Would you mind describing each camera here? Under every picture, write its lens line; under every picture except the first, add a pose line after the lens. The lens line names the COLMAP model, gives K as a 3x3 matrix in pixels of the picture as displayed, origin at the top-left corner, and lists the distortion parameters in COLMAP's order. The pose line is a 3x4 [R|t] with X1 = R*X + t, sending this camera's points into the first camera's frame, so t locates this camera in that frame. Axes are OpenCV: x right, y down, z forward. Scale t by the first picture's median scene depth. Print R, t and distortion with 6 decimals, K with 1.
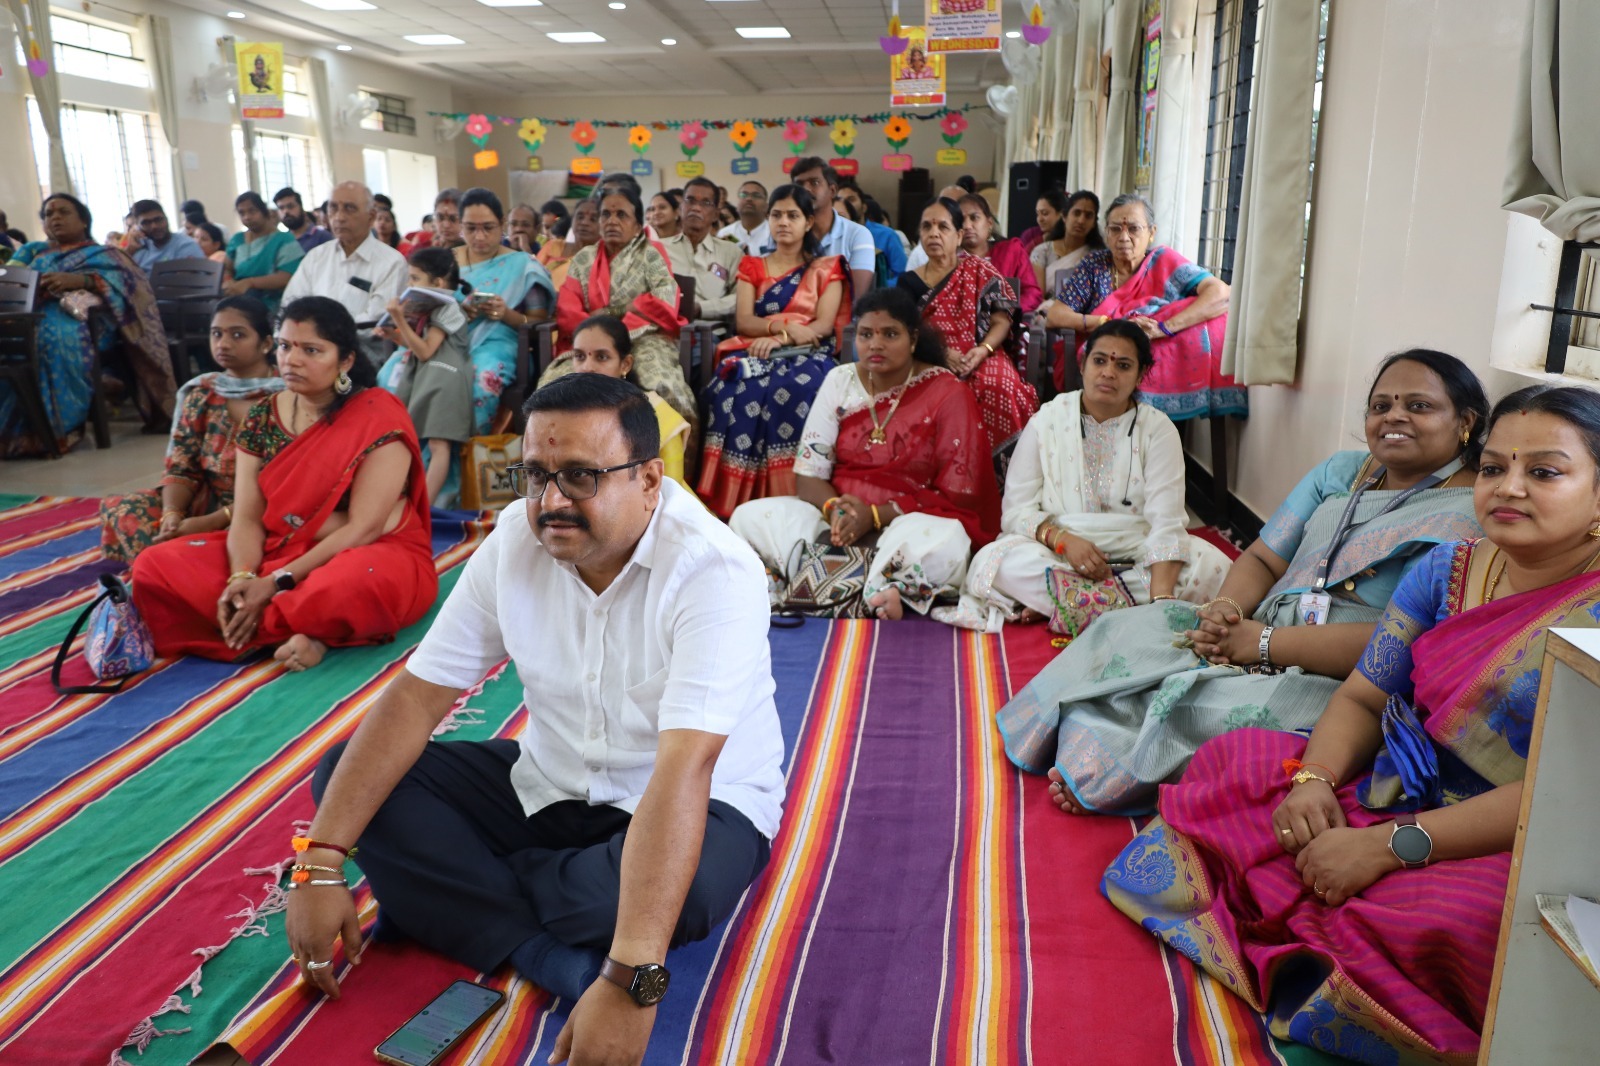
lens RADIAL K [[1266.2, 0, 799.9], [0, 1266.2, 550.3], [0, 0, 1]] dist [-0.041220, 0.012289]
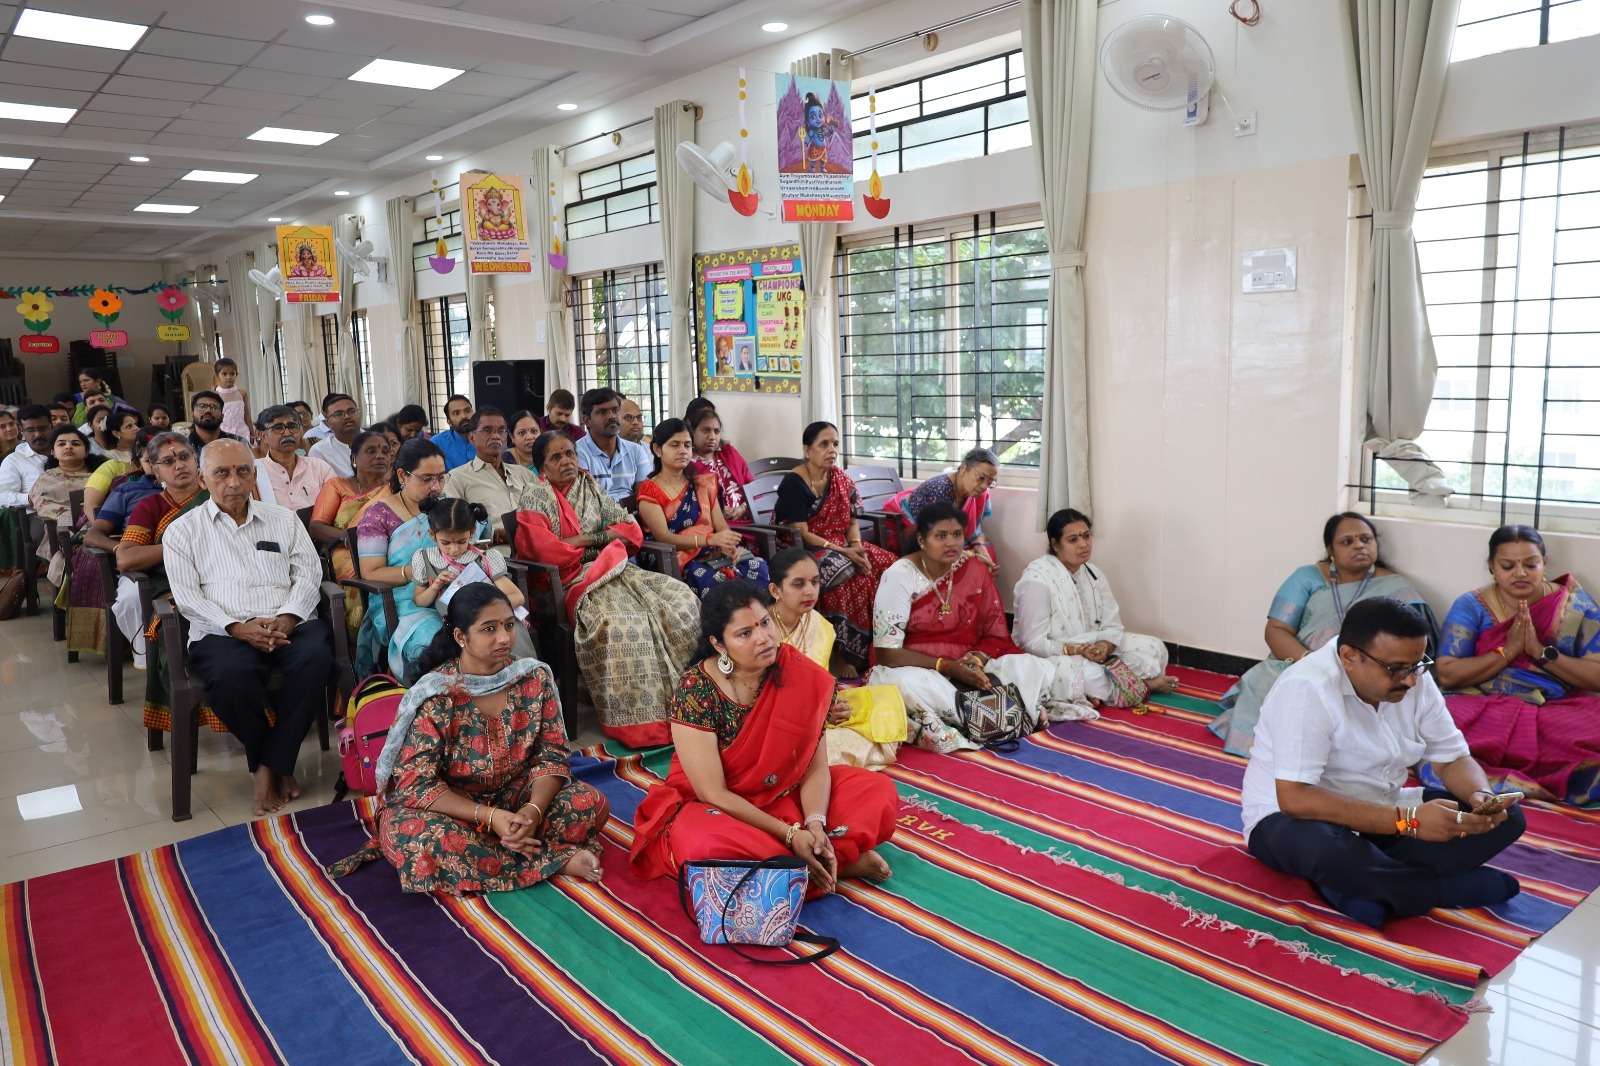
lens RADIAL K [[1155.4, 0, 914.9], [0, 1155.4, 518.8], [0, 0, 1]] dist [-0.012241, -0.009204]
pose [[0.669174, -0.109296, 0.735024, -0.191204], [0.201076, 0.978857, -0.037508, -0.031722], [-0.715384, 0.172895, 0.677003, 0.033431]]
